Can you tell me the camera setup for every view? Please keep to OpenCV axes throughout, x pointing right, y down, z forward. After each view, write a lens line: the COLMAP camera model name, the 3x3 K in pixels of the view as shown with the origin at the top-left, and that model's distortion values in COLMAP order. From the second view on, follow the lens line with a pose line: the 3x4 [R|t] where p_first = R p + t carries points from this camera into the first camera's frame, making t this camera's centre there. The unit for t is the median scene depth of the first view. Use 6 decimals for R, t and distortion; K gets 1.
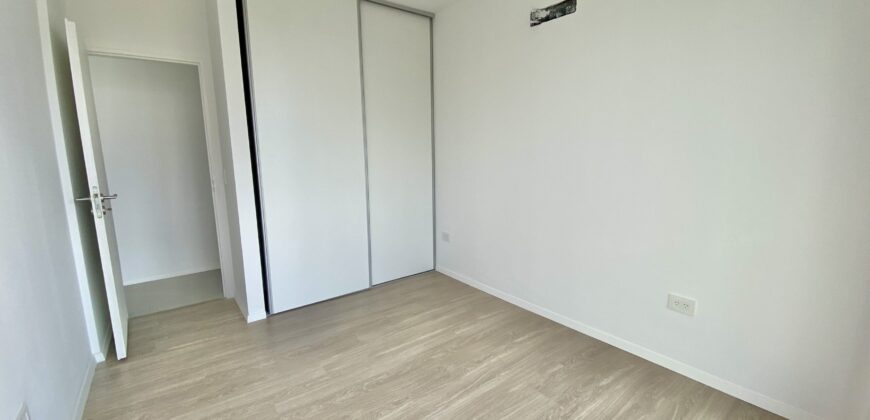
lens RADIAL K [[355.2, 0, 436.1], [0, 355.2, 208.9], [0, 0, 1]] dist [-0.003604, -0.000104]
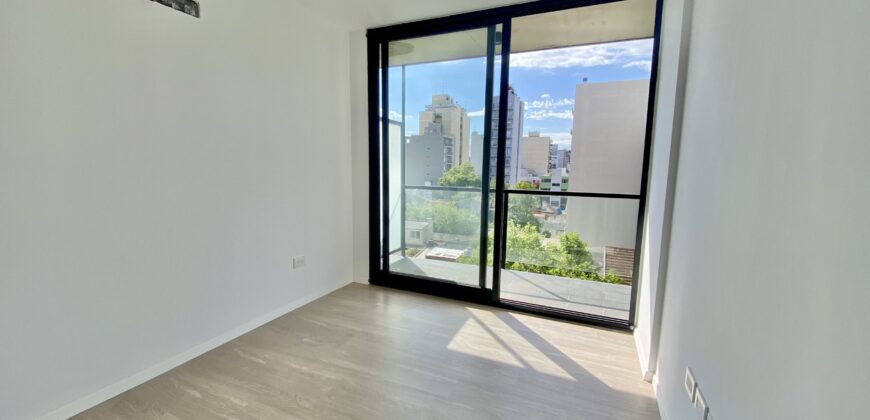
lens RADIAL K [[355.2, 0, 435.5], [0, 355.2, 210.7], [0, 0, 1]] dist [-0.003604, -0.000104]
pose [[-0.468609, -0.125945, 0.874382, -0.877344], [0.124143, 0.970575, 0.206333, -0.185310], [-0.874639, 0.205238, -0.439185, 1.059004]]
